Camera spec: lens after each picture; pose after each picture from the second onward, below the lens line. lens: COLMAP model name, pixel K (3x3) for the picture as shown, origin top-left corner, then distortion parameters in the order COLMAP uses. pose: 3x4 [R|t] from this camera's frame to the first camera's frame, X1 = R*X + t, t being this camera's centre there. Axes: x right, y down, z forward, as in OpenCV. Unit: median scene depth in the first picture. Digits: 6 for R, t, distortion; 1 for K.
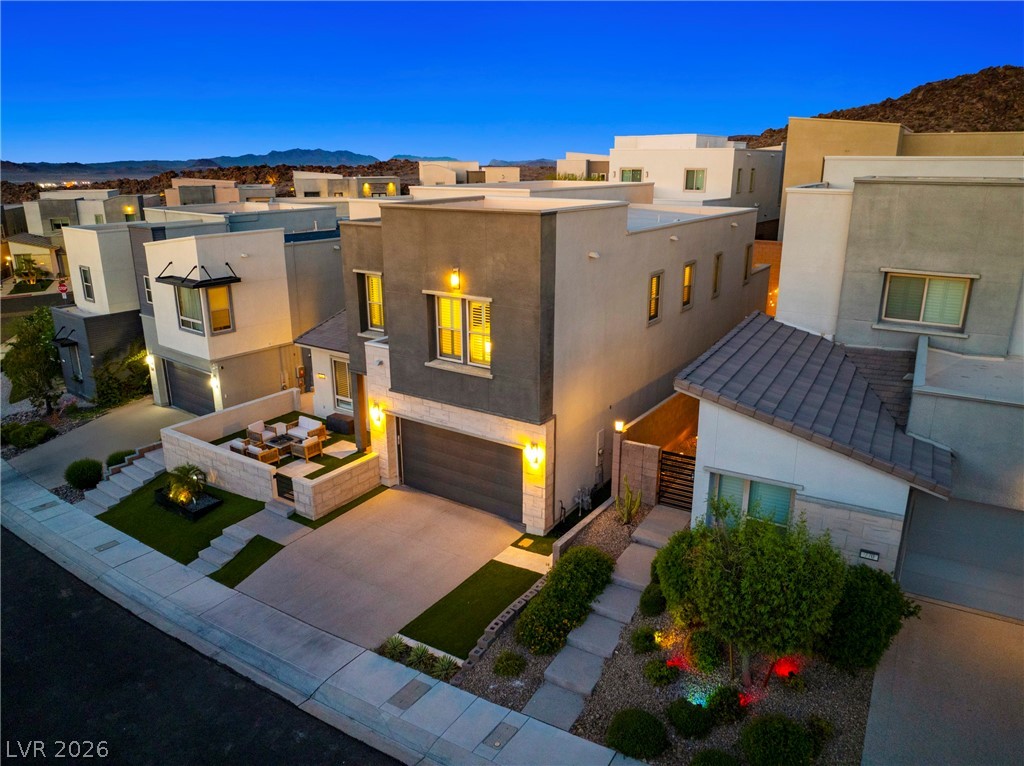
lens RADIAL K [[719.7, 0, 515.3], [0, 719.7, 382.5], [0, 0, 1]] dist [-0.050623, 0.023859]
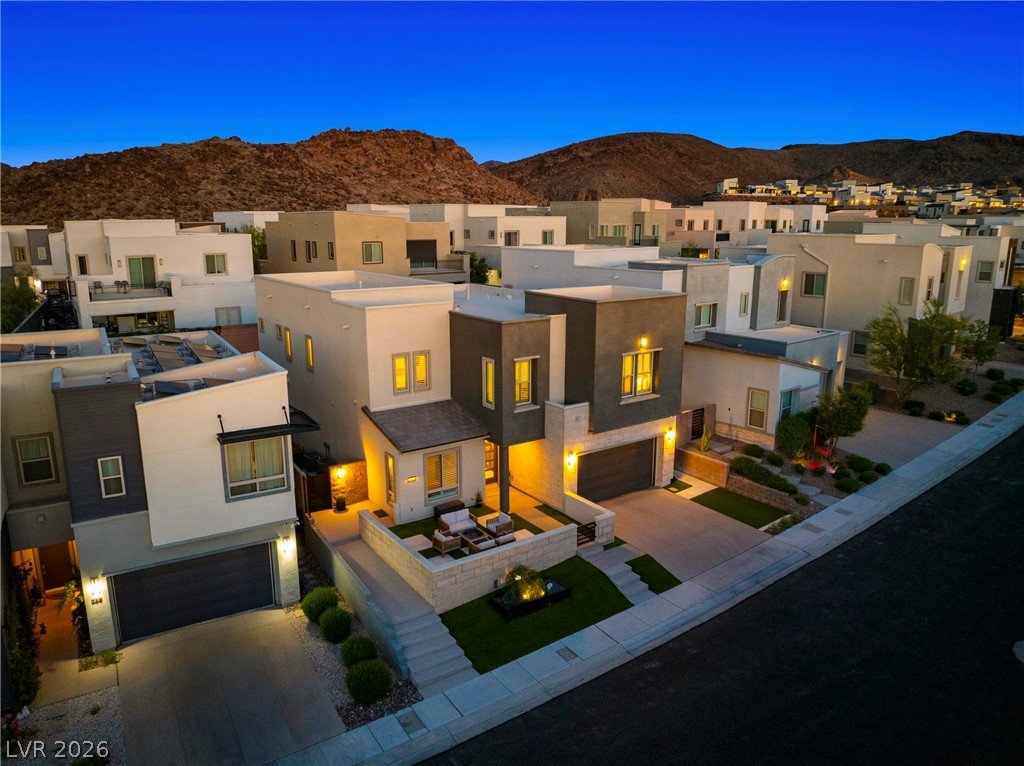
lens RADIAL K [[719.7, 0, 515.3], [0, 719.7, 382.5], [0, 0, 1]] dist [-0.050623, 0.023859]
pose [[0.346369, -0.206509, 0.915086, -1.639506], [0.276750, 0.954549, 0.110662, -0.309334], [-0.896347, 0.214920, 0.387777, 0.655026]]
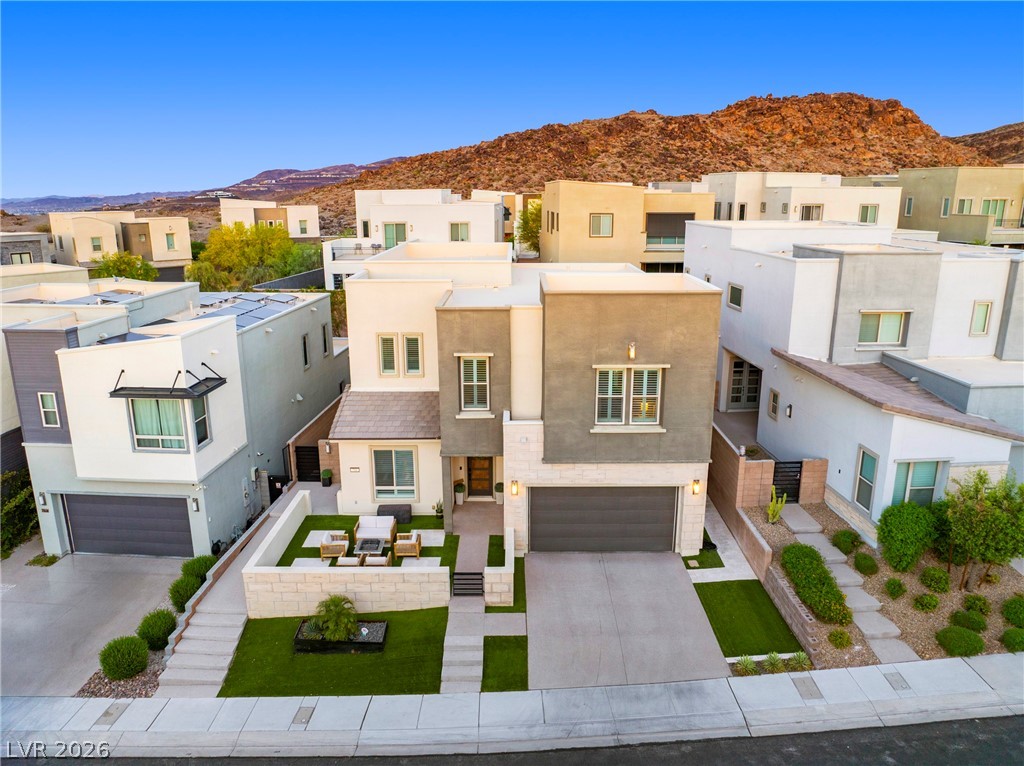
lens RADIAL K [[719.7, 0, 515.3], [0, 719.7, 382.5], [0, 0, 1]] dist [-0.050623, 0.023859]
pose [[0.825347, -0.144140, 0.545918, -0.864651], [0.168194, 0.985736, 0.005982, -0.133926], [-0.538993, 0.086883, 0.837817, 0.144654]]
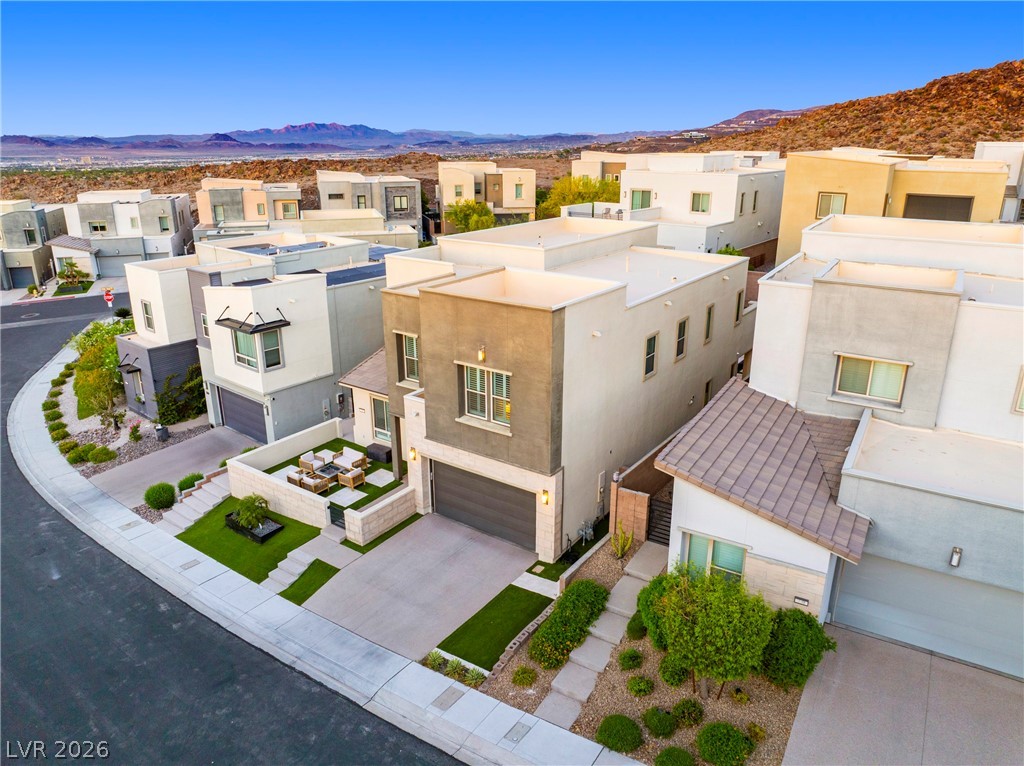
lens RADIAL K [[719.7, 0, 515.3], [0, 719.7, 382.5], [0, 0, 1]] dist [-0.050623, 0.023859]
pose [[0.999768, 0.007231, -0.020274, -0.001793], [-0.006572, 0.999454, 0.032387, -0.136234], [0.020497, -0.032247, 0.999270, -0.209606]]
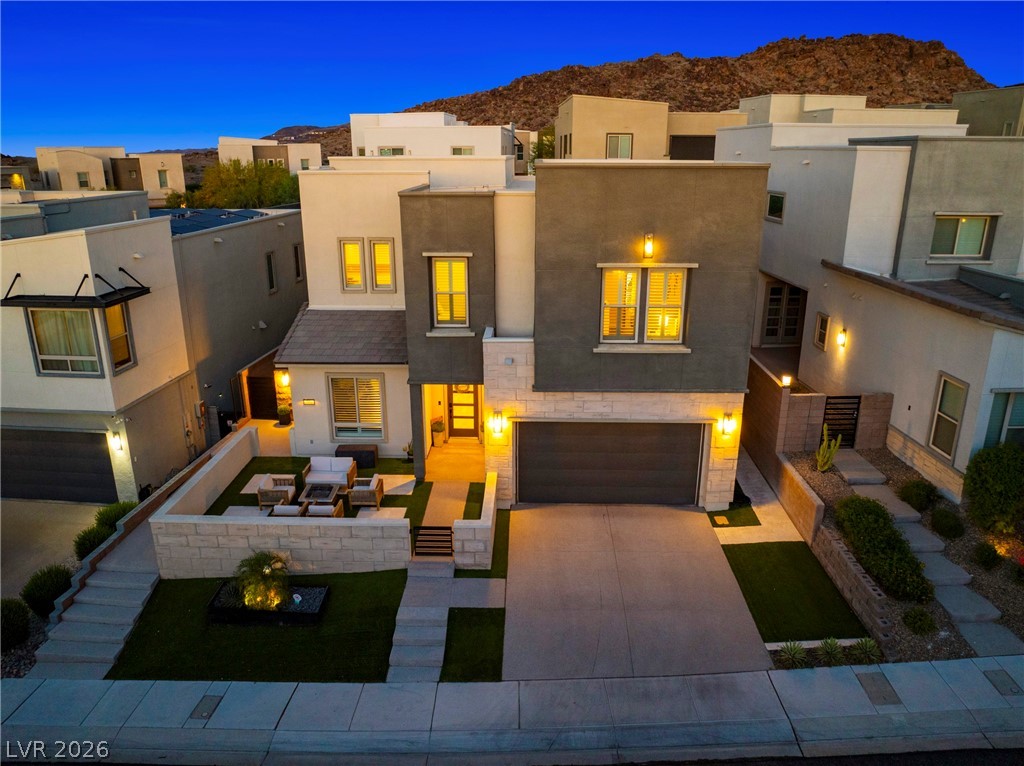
lens RADIAL K [[719.7, 0, 515.3], [0, 719.7, 382.5], [0, 0, 1]] dist [-0.050623, 0.023859]
pose [[0.840953, -0.165447, 0.515194, -0.698084], [0.159657, 0.985589, 0.055899, -0.054666], [-0.517017, 0.035246, 0.855249, 0.336605]]
